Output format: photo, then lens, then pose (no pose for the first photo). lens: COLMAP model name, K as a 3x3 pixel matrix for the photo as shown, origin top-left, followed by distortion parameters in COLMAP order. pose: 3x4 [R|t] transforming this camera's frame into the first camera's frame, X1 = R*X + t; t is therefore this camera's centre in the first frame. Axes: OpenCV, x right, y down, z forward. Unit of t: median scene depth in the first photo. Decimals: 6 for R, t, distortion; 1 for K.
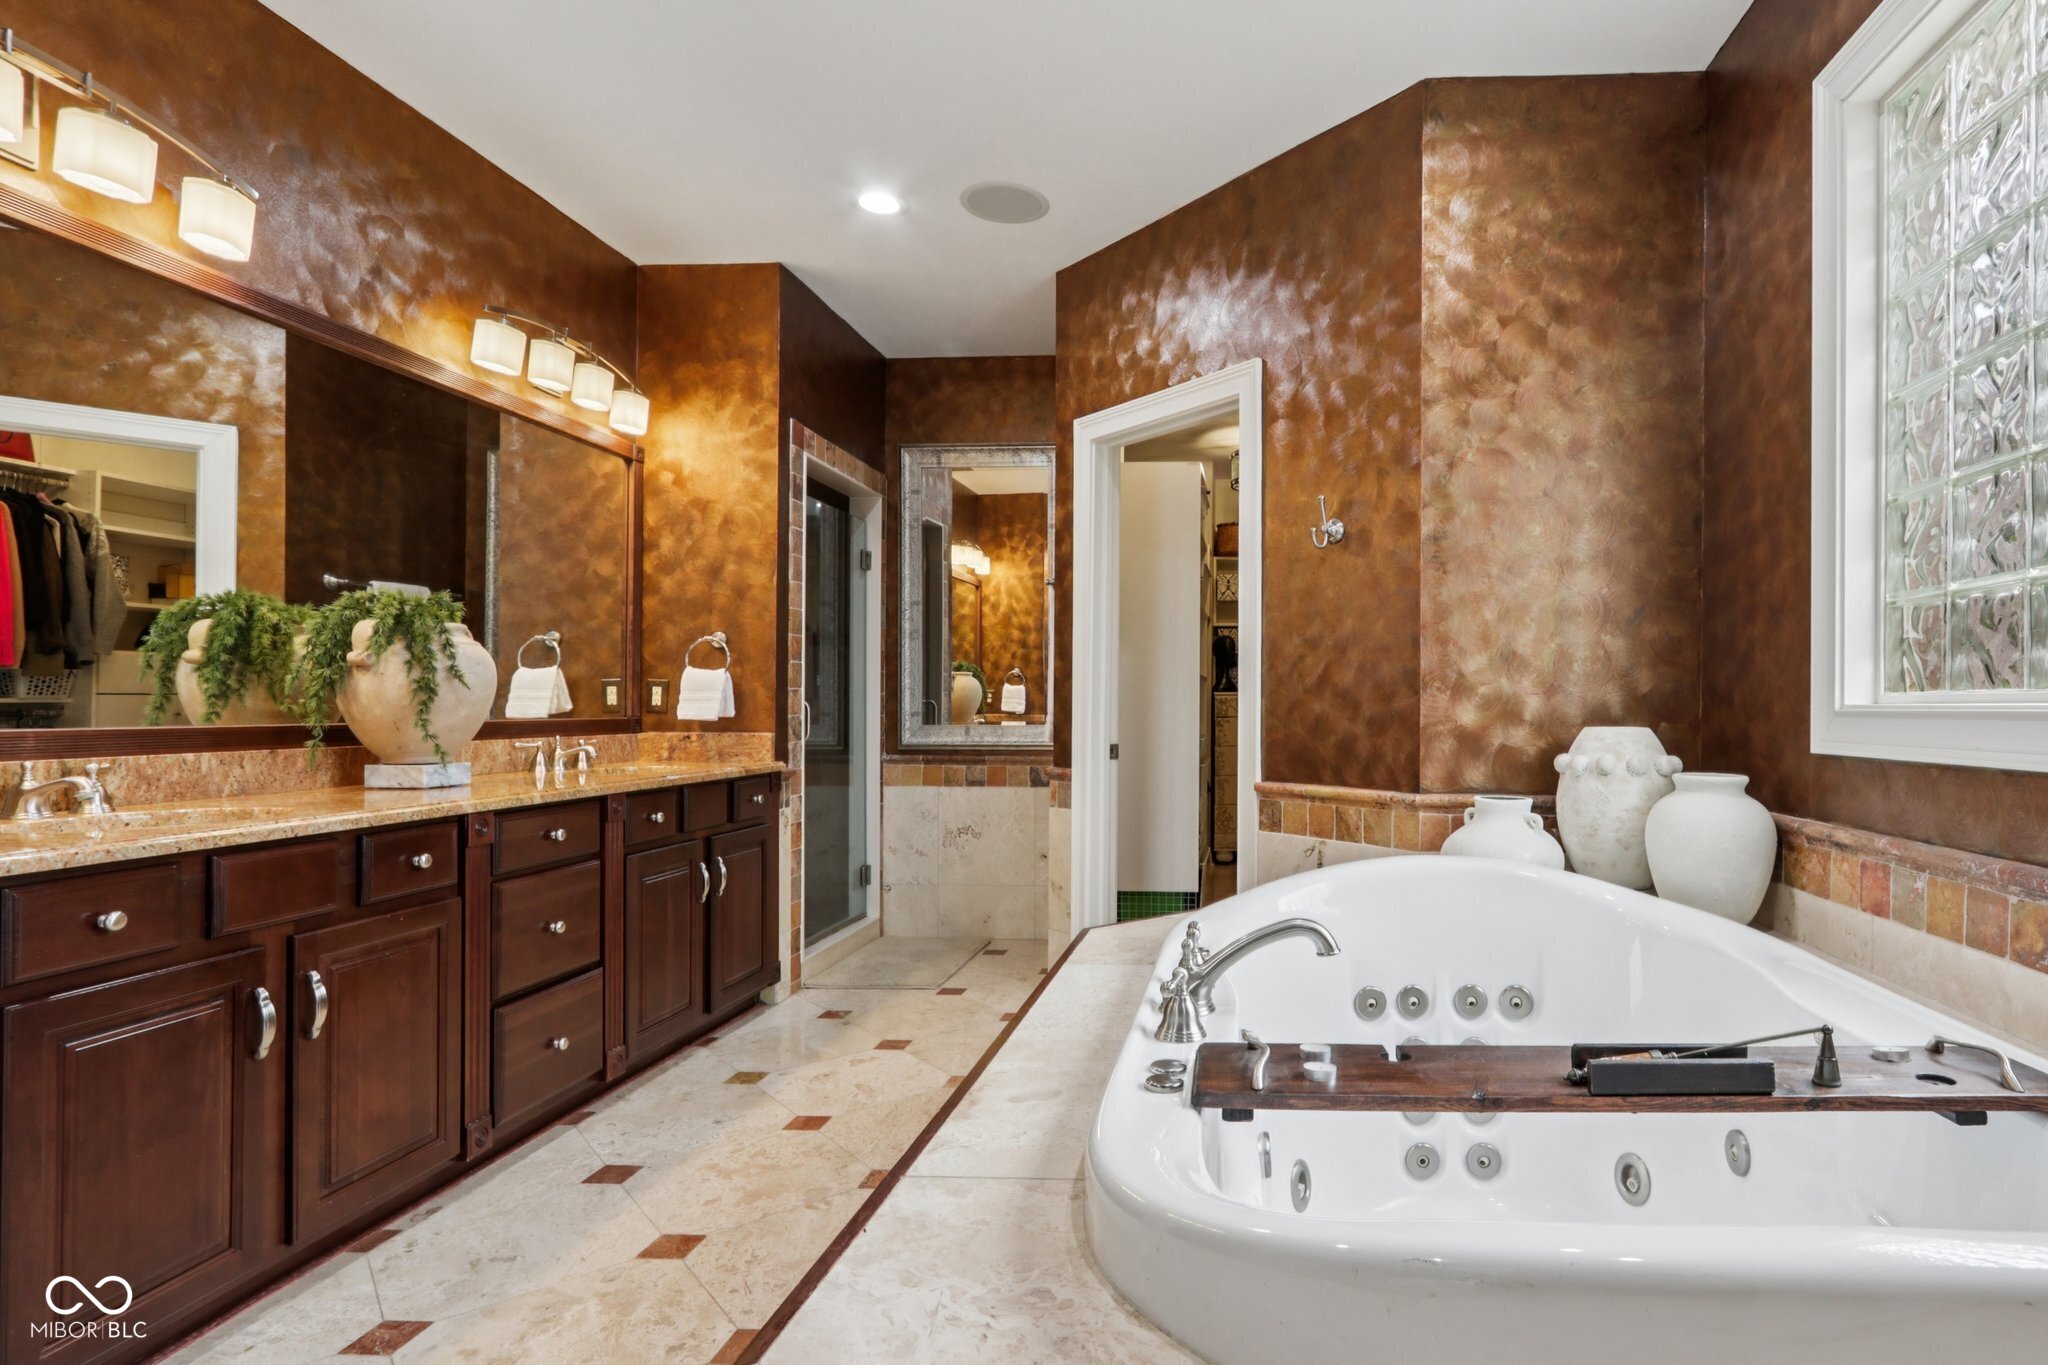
lens RADIAL K [[979.8, 0, 1026.3], [0, 979.8, 689.1], [0, 0, 1]] dist [-0.012100, 0.001577]
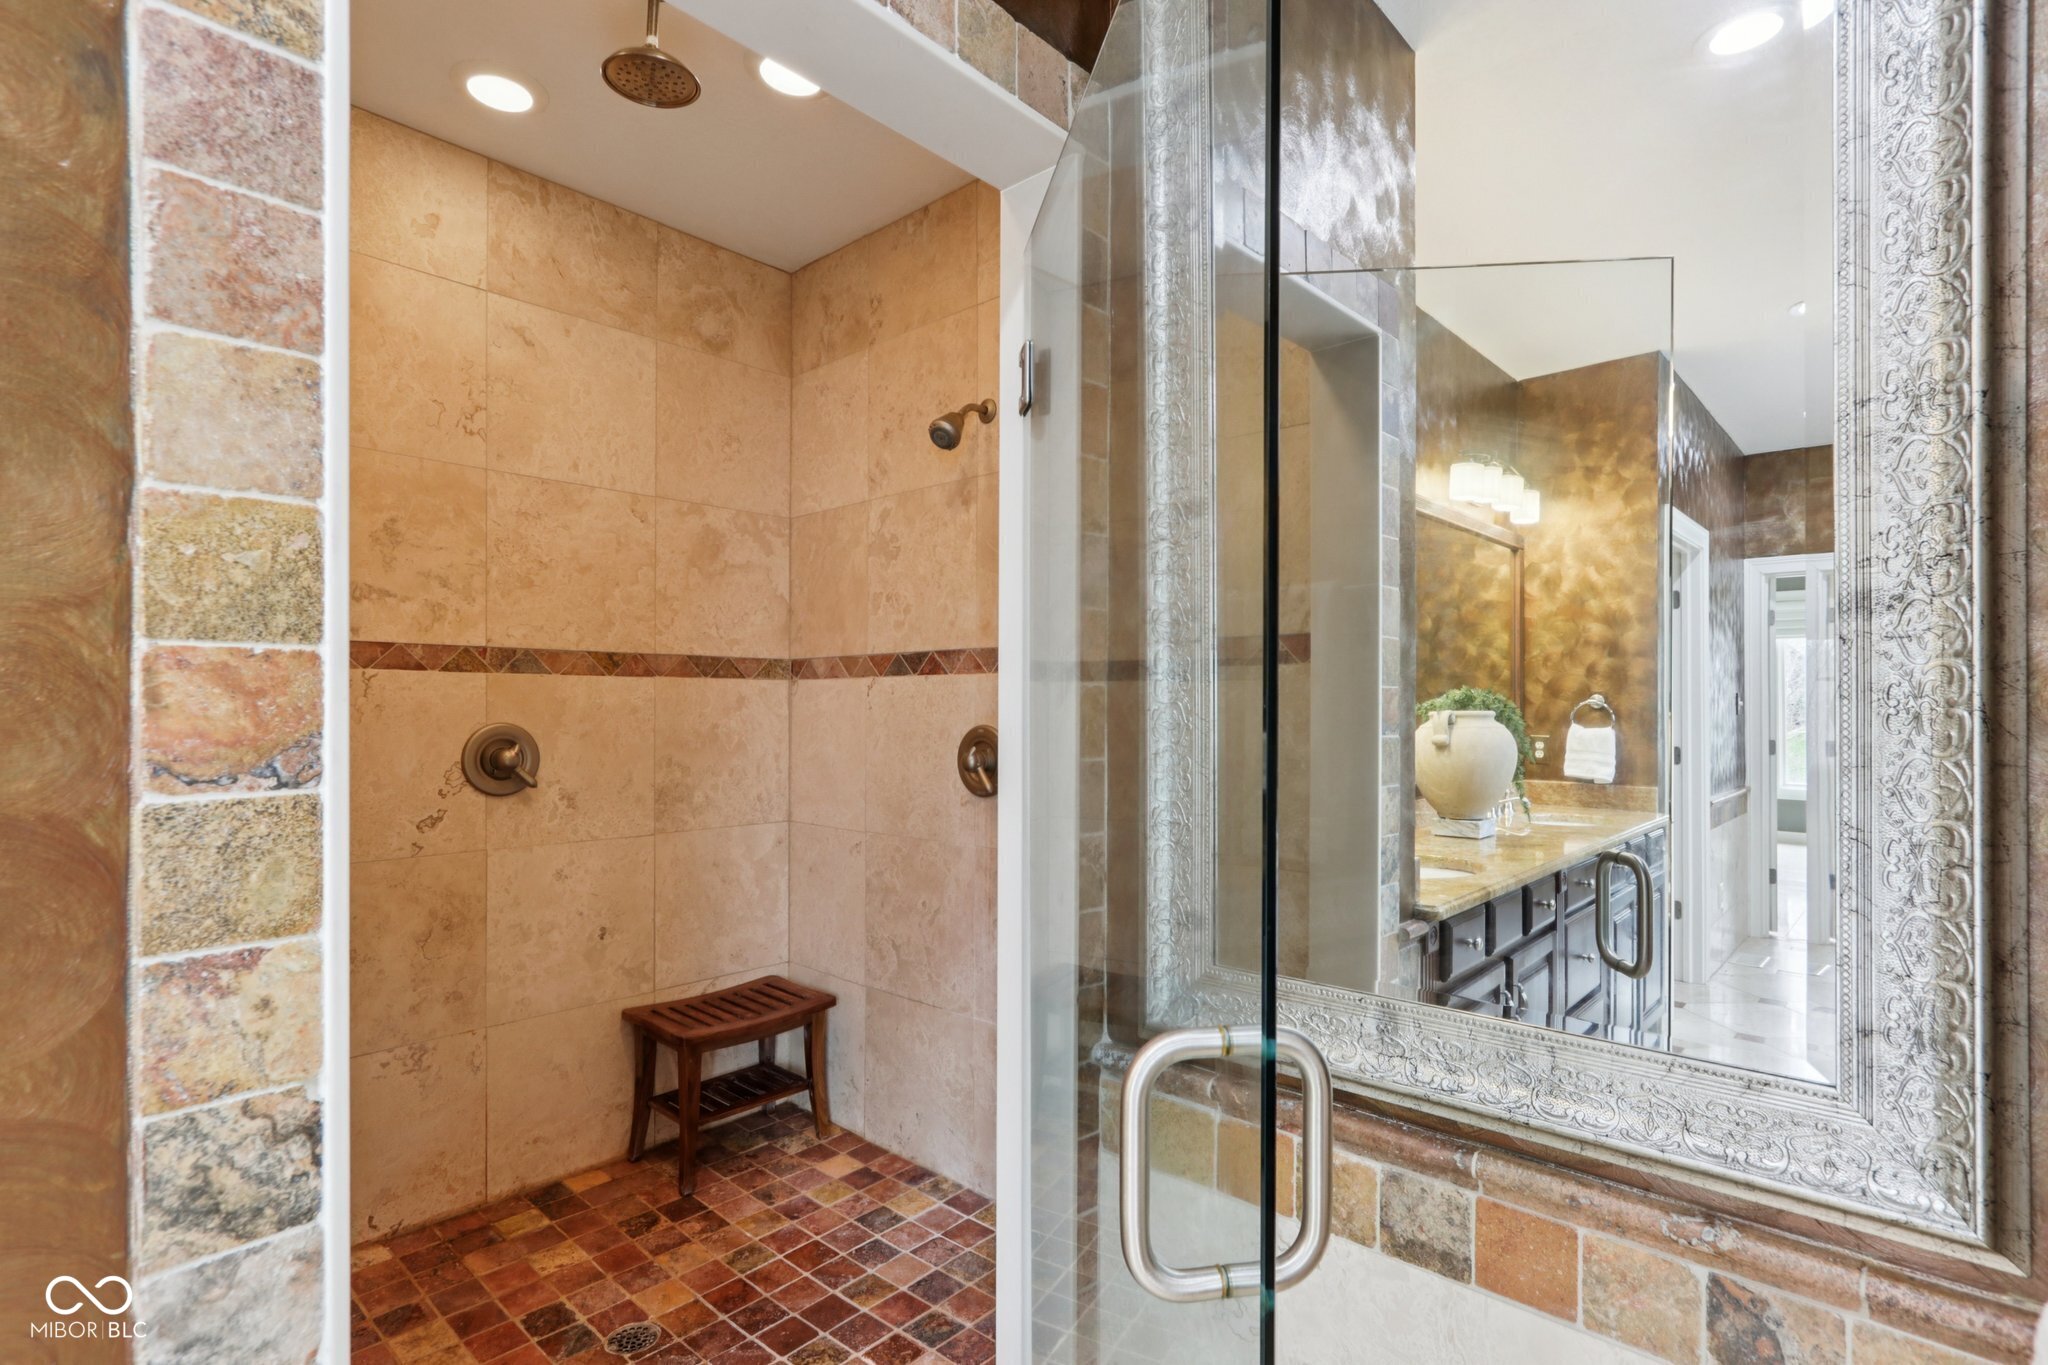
lens RADIAL K [[979.8, 0, 1020.3], [0, 979.8, 721.6], [0, 0, 1]] dist [-0.012100, 0.001577]
pose [[0.859763, 0.004086, -0.510677, -0.008316], [0.005329, 0.999842, 0.016973, -0.017591], [0.510666, -0.017314, 0.859605, 0.382760]]
